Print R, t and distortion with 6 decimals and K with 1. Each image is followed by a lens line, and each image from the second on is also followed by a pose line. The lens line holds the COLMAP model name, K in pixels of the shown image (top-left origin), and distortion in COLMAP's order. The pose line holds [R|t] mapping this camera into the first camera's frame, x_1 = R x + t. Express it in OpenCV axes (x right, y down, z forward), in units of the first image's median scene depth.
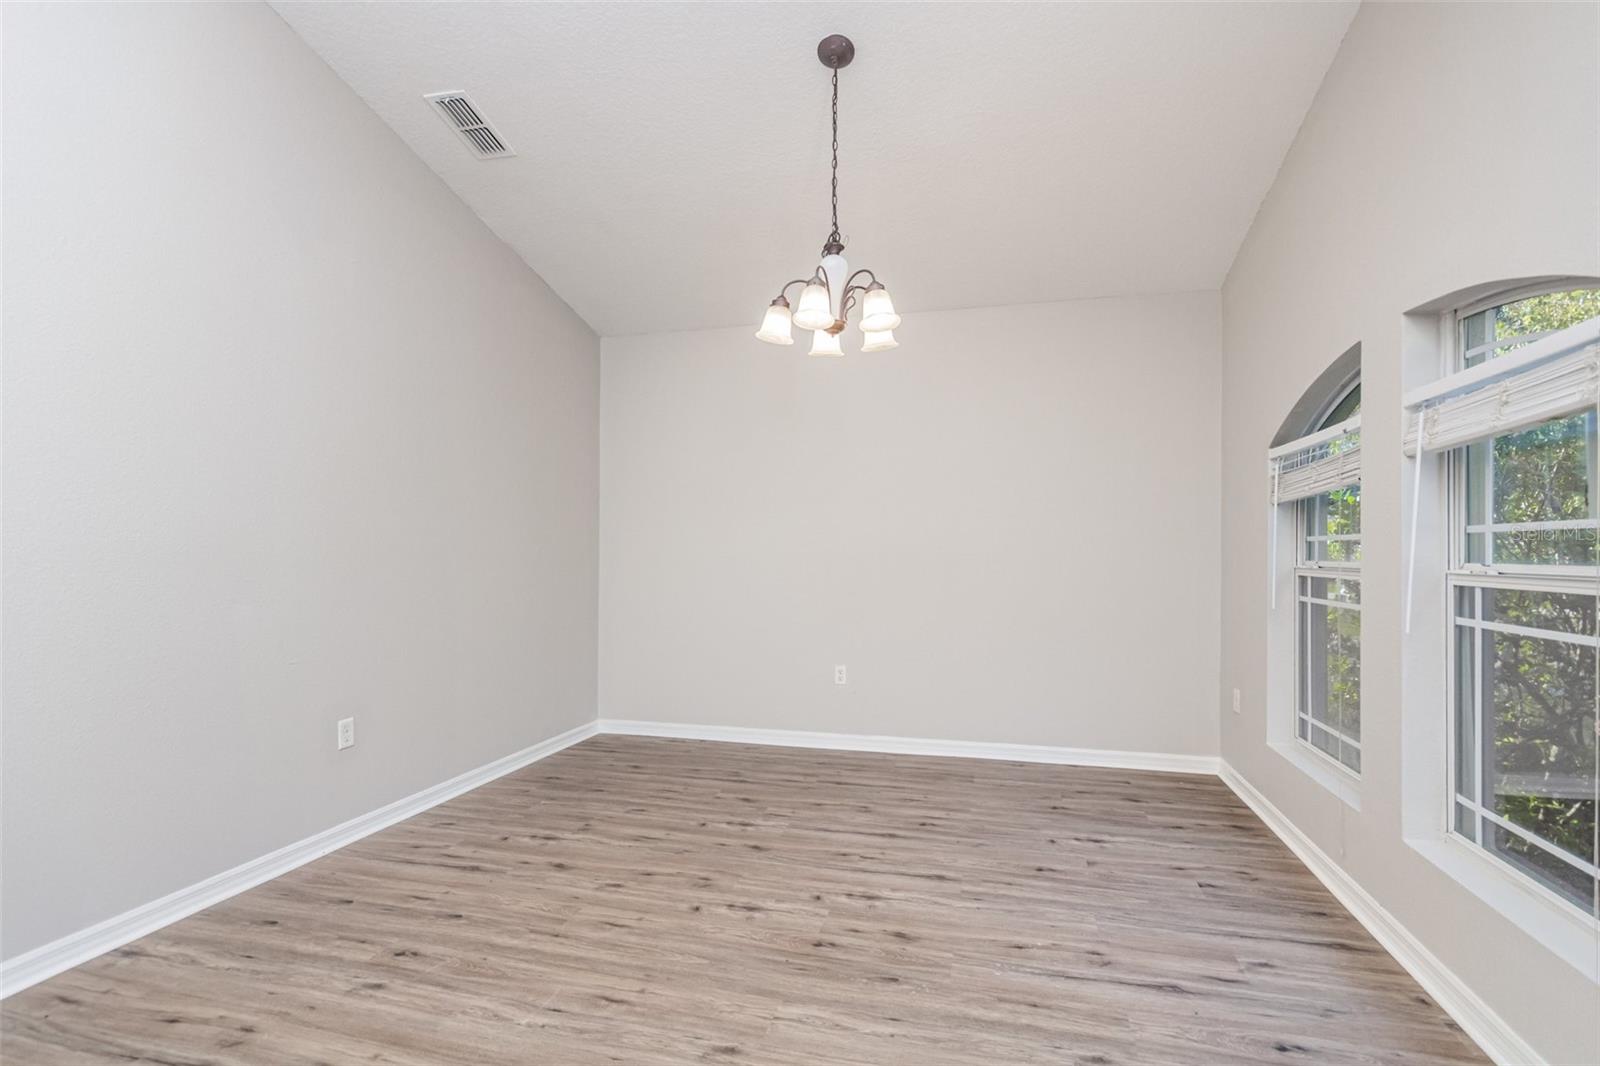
lens RADIAL K [[755.5, 0, 807.4], [0, 755.5, 544.9], [0, 0, 1]] dist [0.001227, -0.000511]
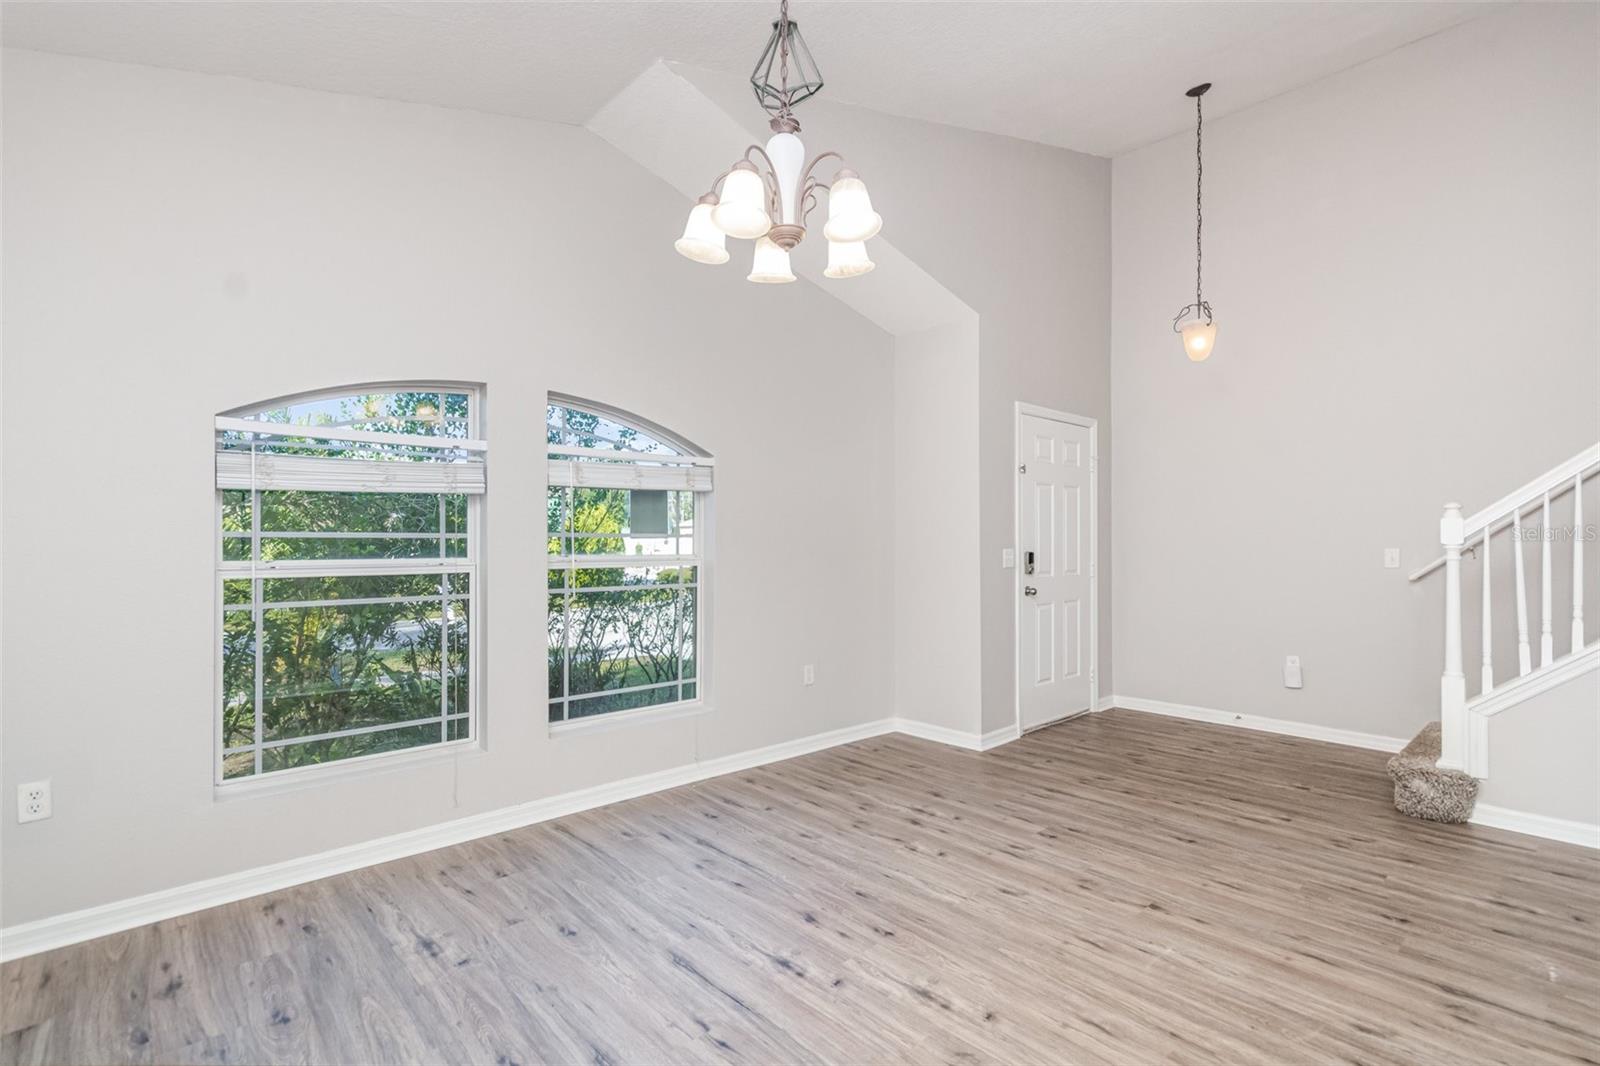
lens RADIAL K [[755.5, 0, 812.6], [0, 755.5, 537.2], [0, 0, 1]] dist [0.001227, -0.000511]
pose [[-0.847857, 0.004718, 0.530203, -0.411526], [-0.004439, 0.999862, -0.015995, 0.005683], [-0.530206, -0.015915, -0.847720, 1.787910]]
